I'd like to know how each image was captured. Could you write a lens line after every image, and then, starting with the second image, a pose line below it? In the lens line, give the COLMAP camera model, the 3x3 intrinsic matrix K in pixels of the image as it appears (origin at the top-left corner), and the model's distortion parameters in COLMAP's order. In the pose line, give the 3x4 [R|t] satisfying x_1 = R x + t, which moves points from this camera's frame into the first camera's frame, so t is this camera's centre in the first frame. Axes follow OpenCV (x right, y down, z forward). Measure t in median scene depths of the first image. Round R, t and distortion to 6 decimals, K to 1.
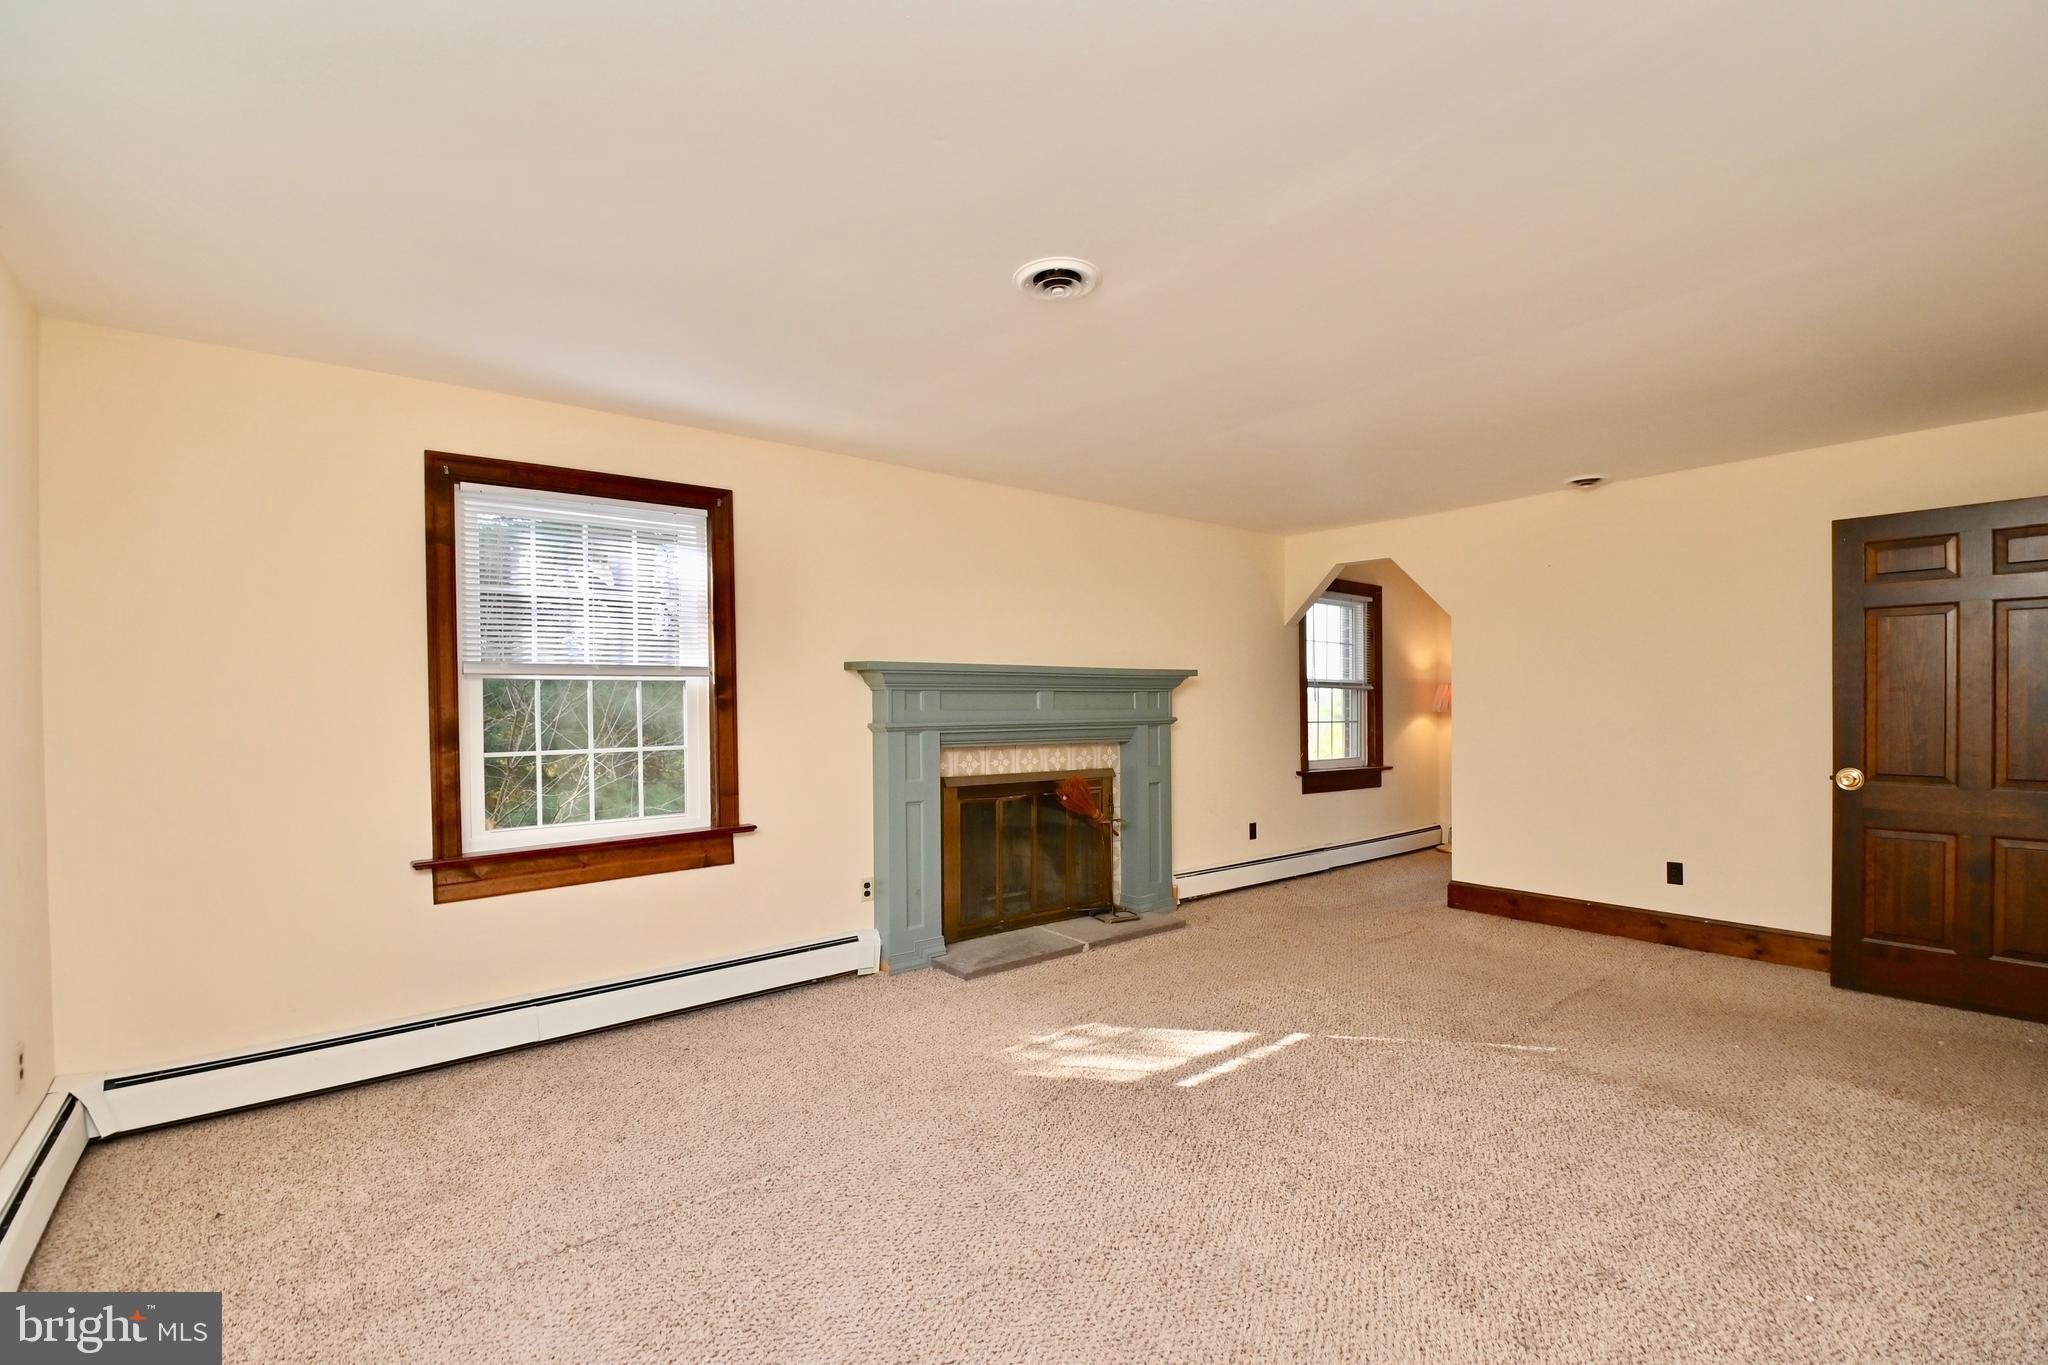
lens RADIAL K [[869.8, 0, 1024.7], [0, 869.8, 714.6], [0, 0, 1]] dist [-0.014428, -0.000139]
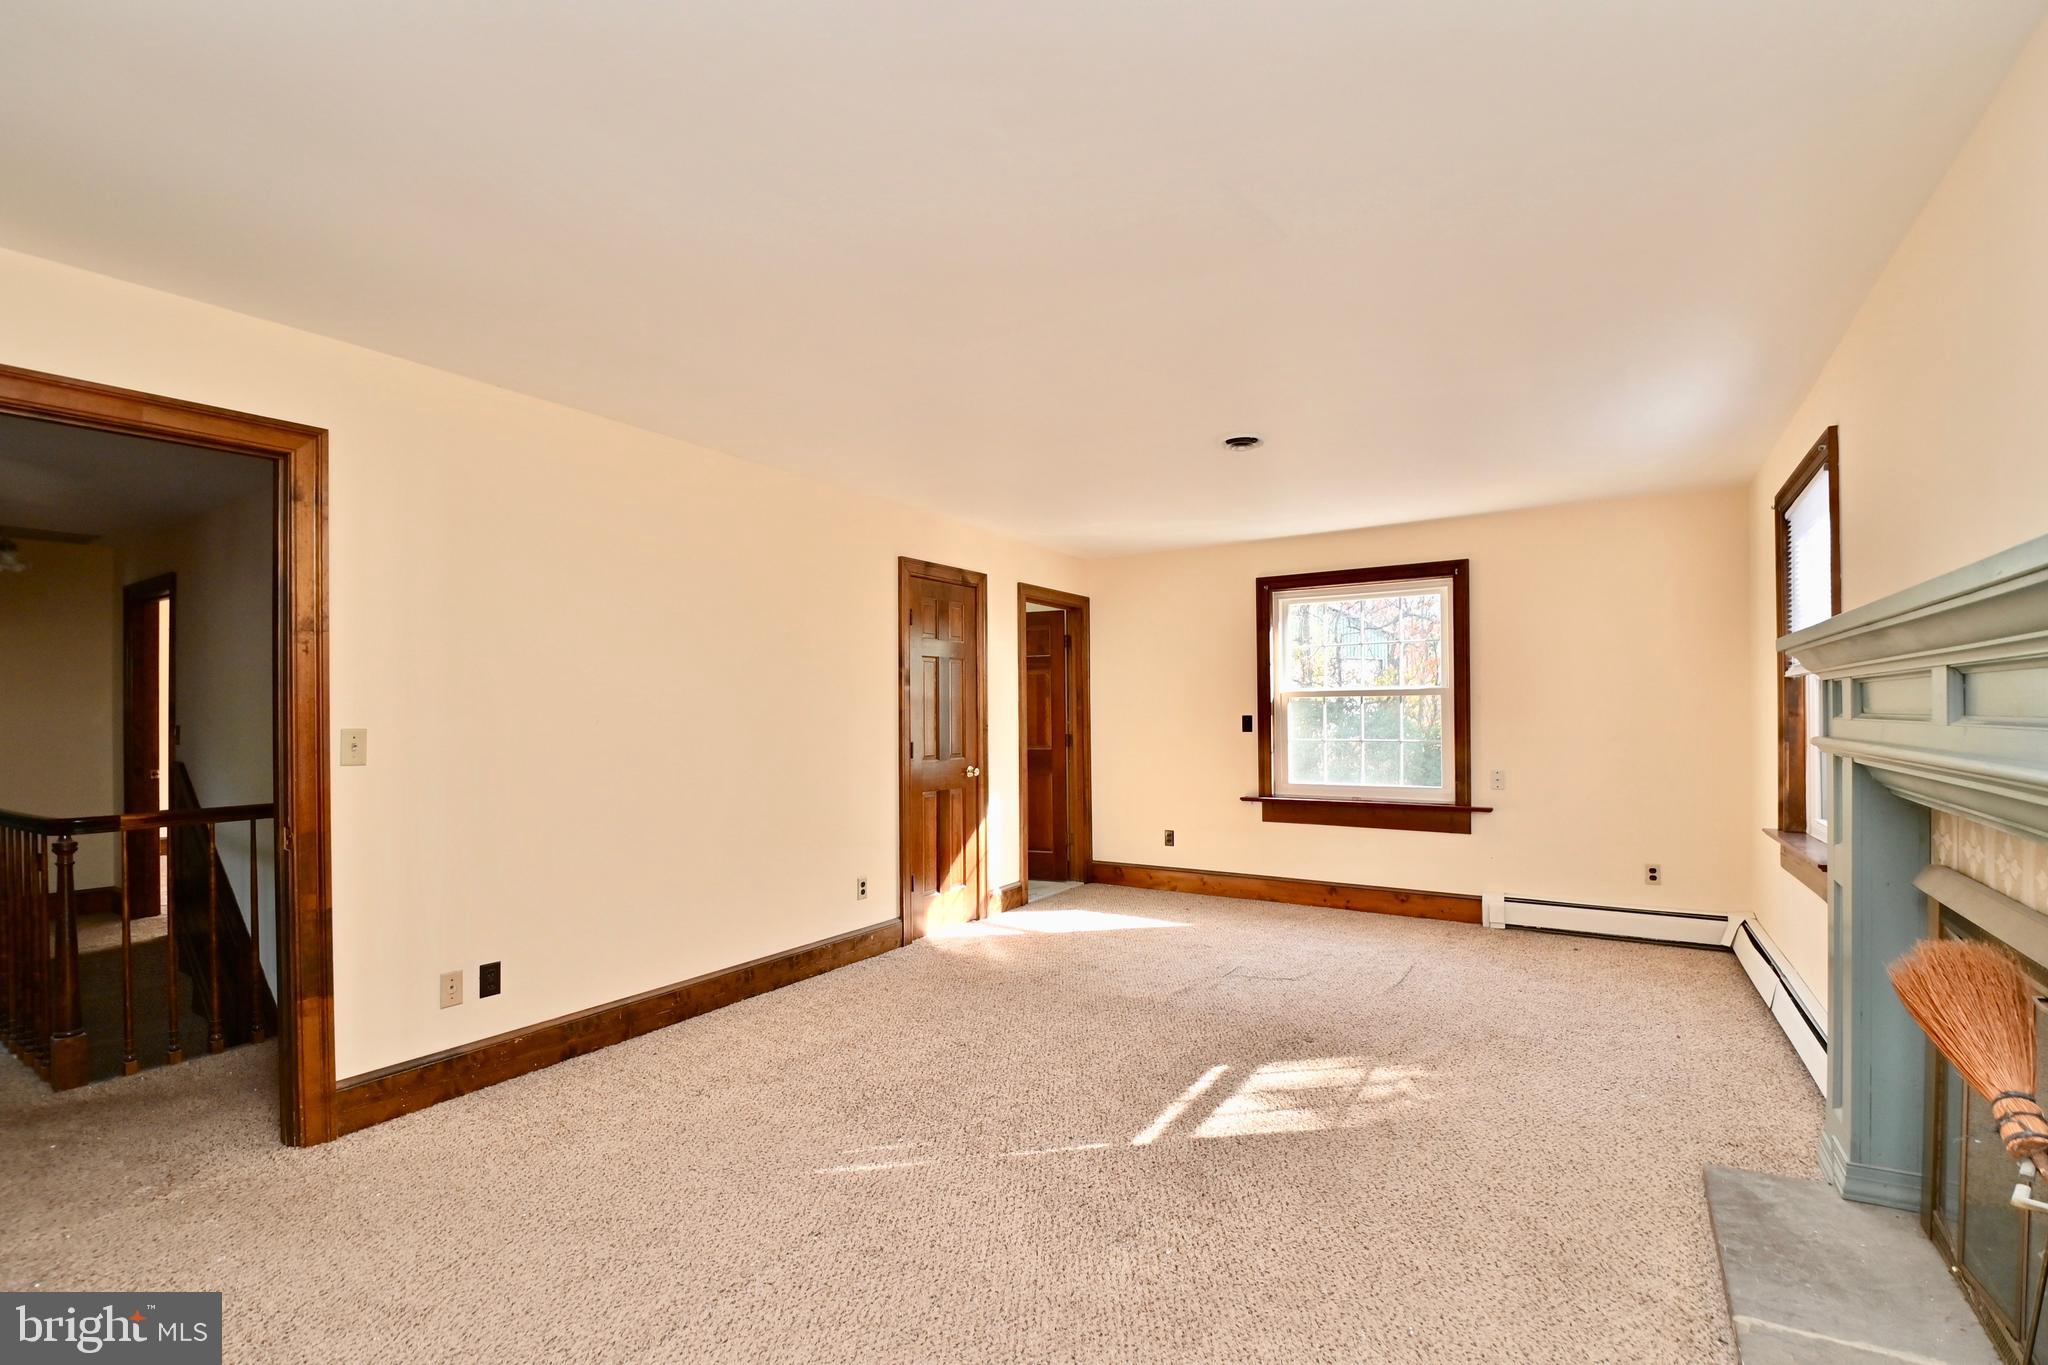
lens RADIAL K [[946.5, 0, 996.0], [0, 946.5, 714.2], [0, 0, 1]] dist [0.001275, -0.000053]
pose [[-0.952861, 0.019219, -0.302798, 0.667521], [0.016546, 0.999798, 0.011392, -0.024947], [0.302956, 0.005845, -0.952987, 1.699002]]
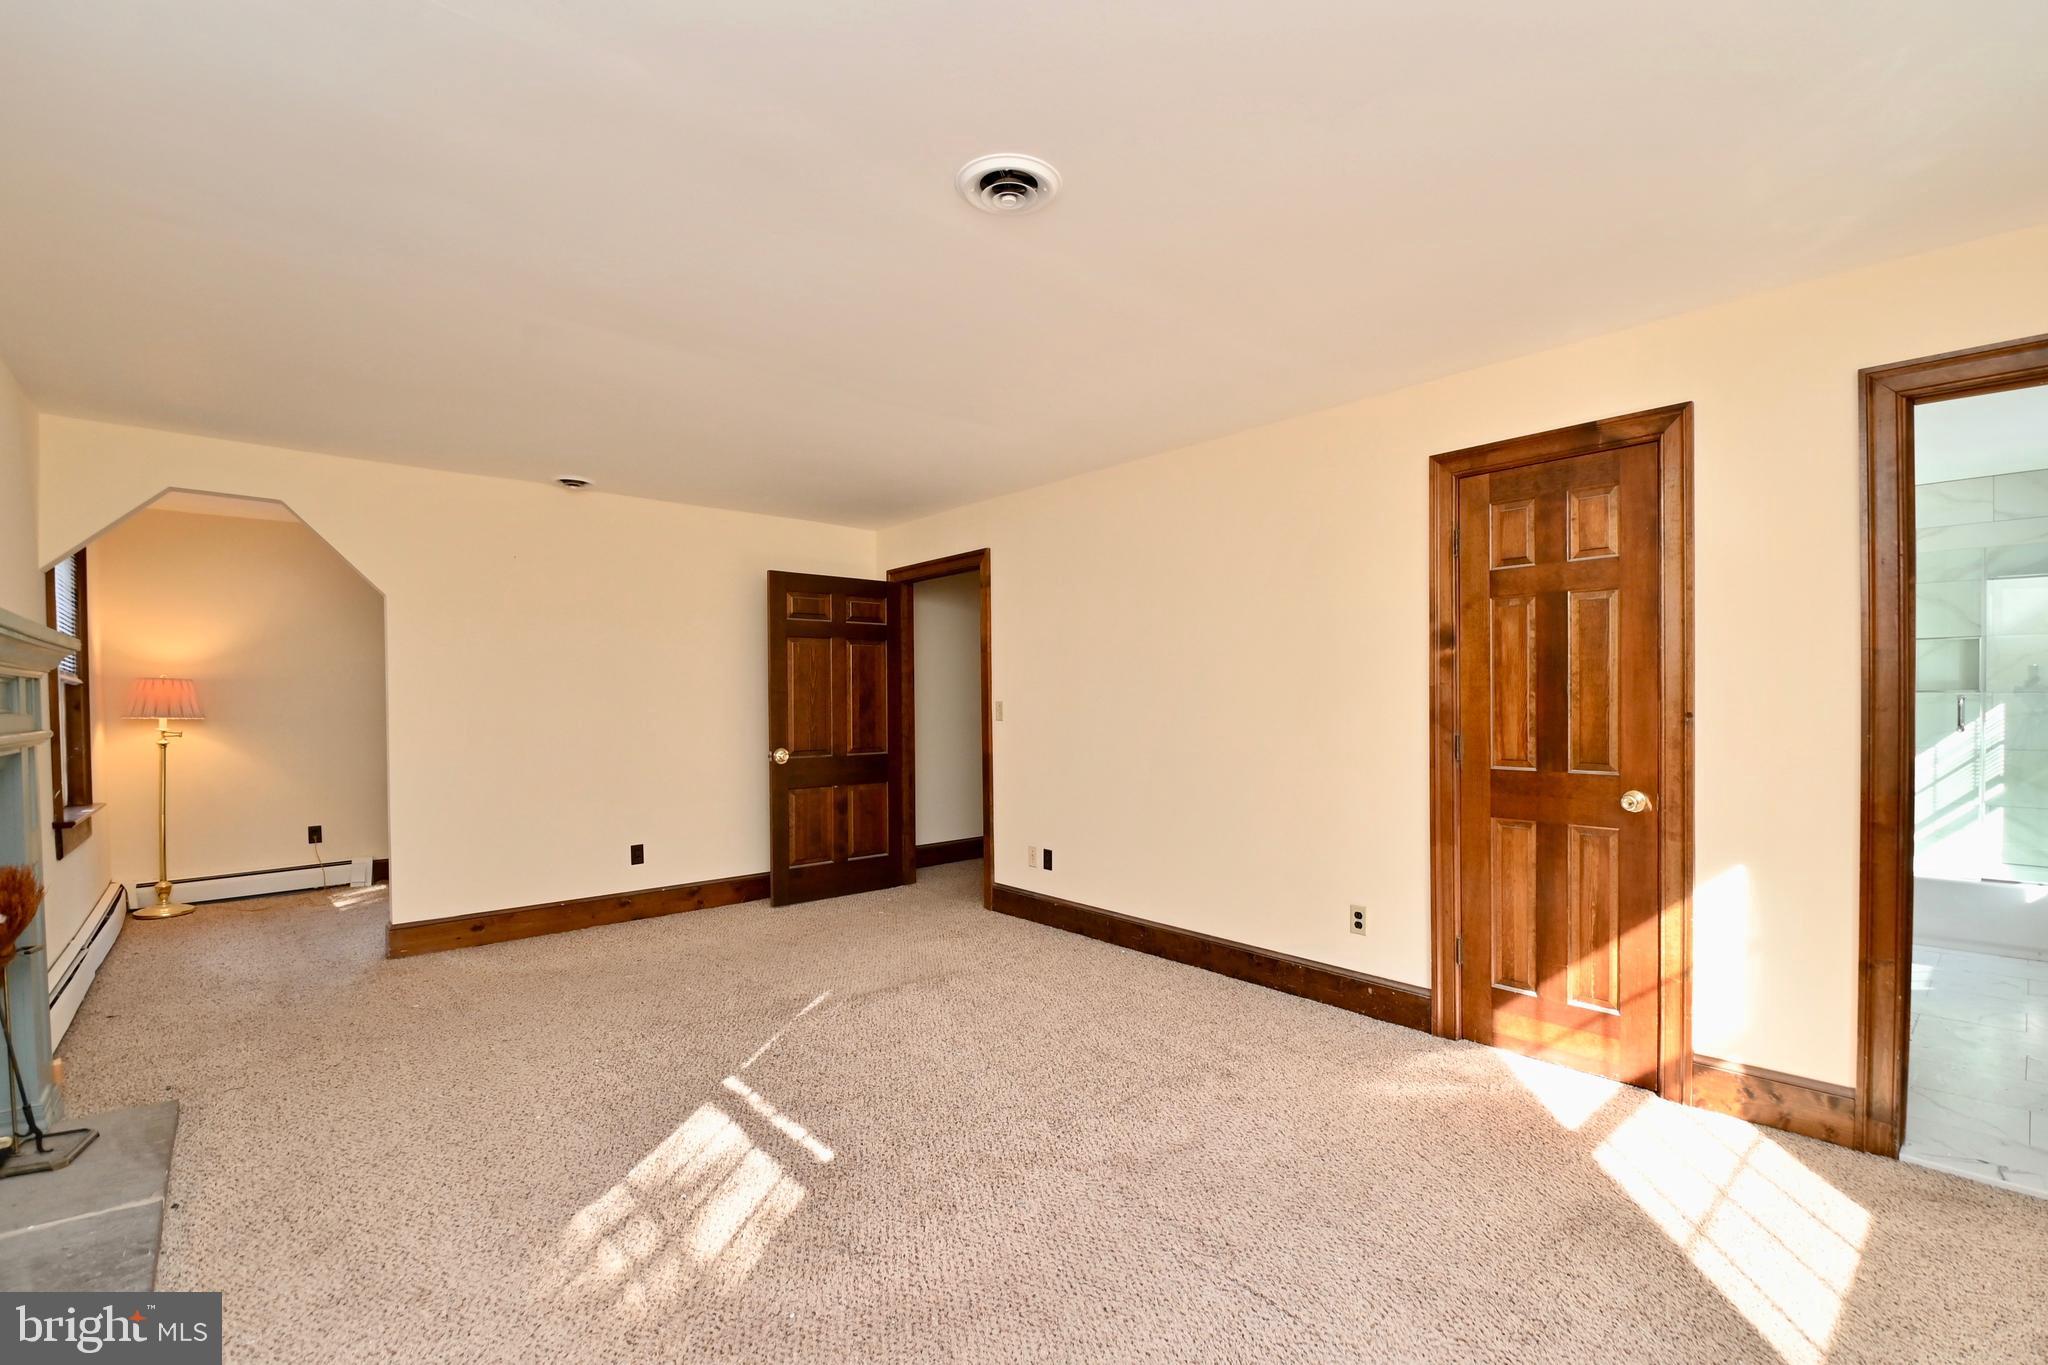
lens RADIAL K [[883.6, 0, 1047.9], [0, 883.6, 703.2], [0, 0, 1]] dist [0.000257, -0.000255]
pose [[-0.045621, 0.003540, 0.998953, -0.561401], [0.015992, 0.999868, -0.002813, -0.001890], [-0.998831, 0.015847, -0.045671, 0.685230]]
